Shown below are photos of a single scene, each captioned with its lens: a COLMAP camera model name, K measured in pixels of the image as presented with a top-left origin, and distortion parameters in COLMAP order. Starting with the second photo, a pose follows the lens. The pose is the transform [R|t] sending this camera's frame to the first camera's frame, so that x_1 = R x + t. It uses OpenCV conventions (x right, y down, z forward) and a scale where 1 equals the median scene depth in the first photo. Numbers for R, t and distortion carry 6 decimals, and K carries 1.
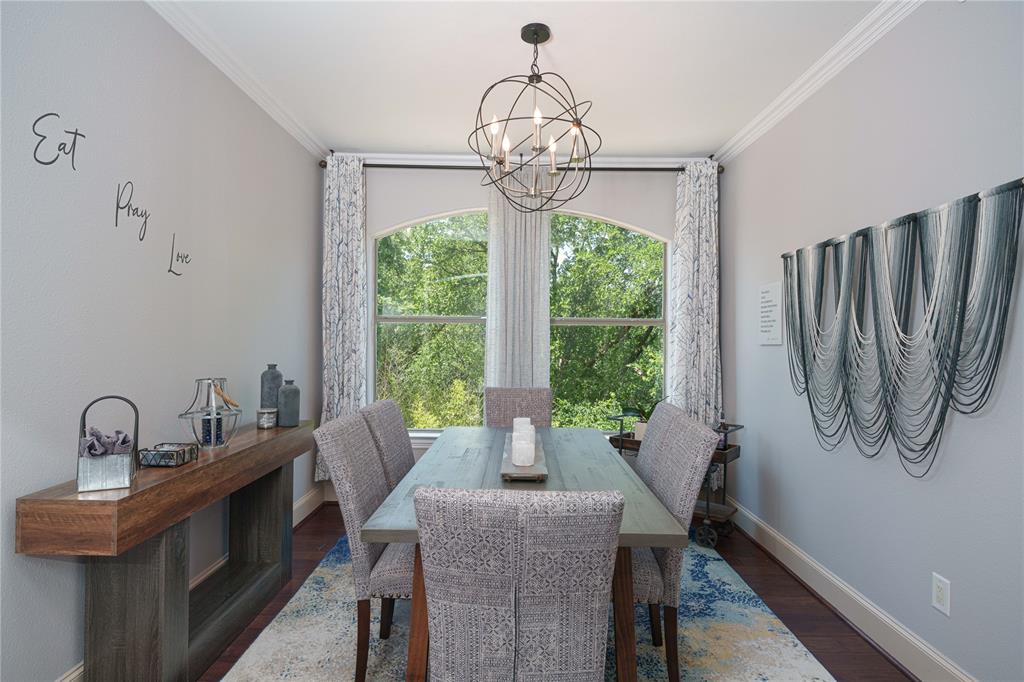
lens RADIAL K [[552.9, 0, 515.1], [0, 552.9, 345.4], [0, 0, 1]] dist [-0.000866, 0.000521]
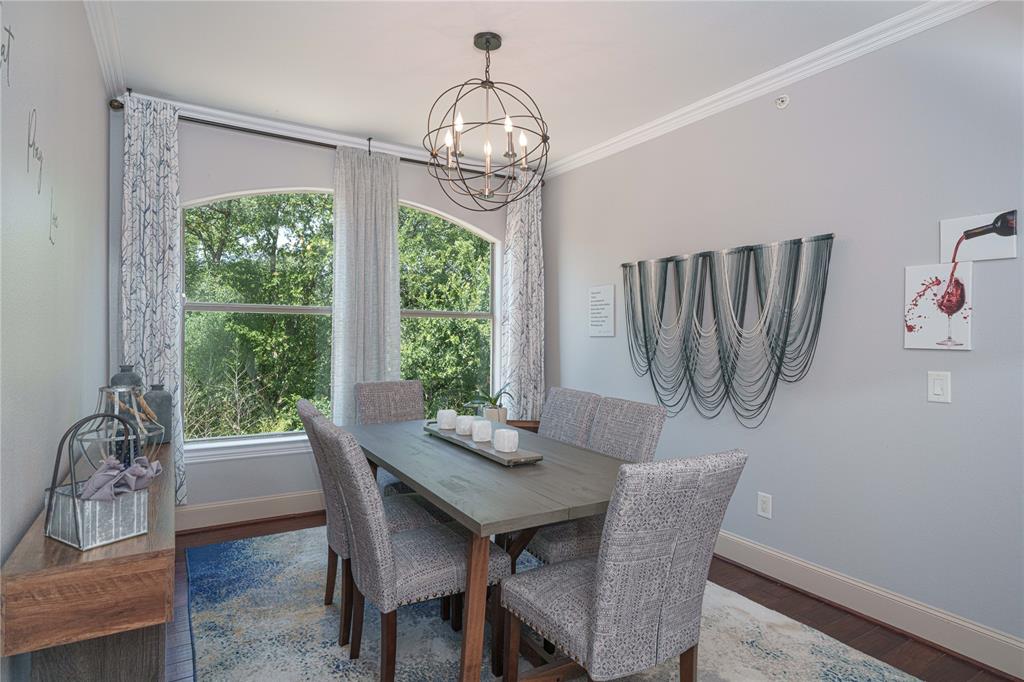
lens RADIAL K [[561.7, 0, 514.5], [0, 561.7, 340.4], [0, 0, 1]] dist [-0.001517, 0.000908]
pose [[0.850413, -0.008663, 0.526045, -0.417709], [0.003866, 0.999940, 0.010216, -0.006694], [-0.526102, -0.006654, 0.850396, 0.056340]]
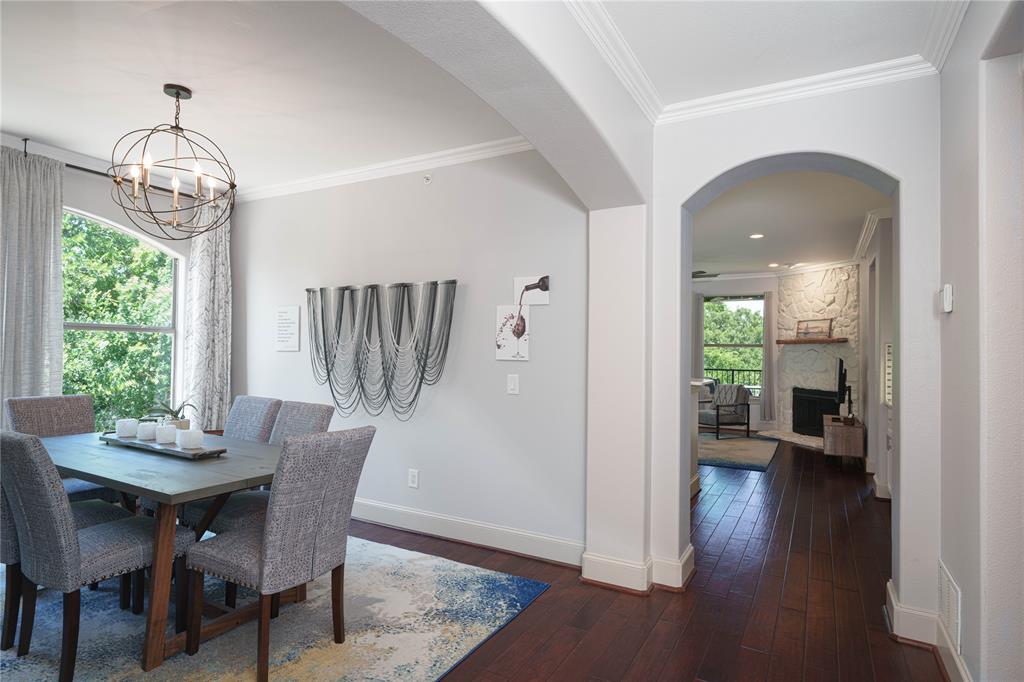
lens RADIAL K [[561.7, 0, 514.5], [0, 561.7, 340.4], [0, 0, 1]] dist [-0.001517, 0.000908]
pose [[0.479665, 0.014794, 0.877327, -0.582698], [-0.002284, 0.999876, -0.015612, -0.007793], [-0.877449, 0.005484, 0.479639, -0.193937]]
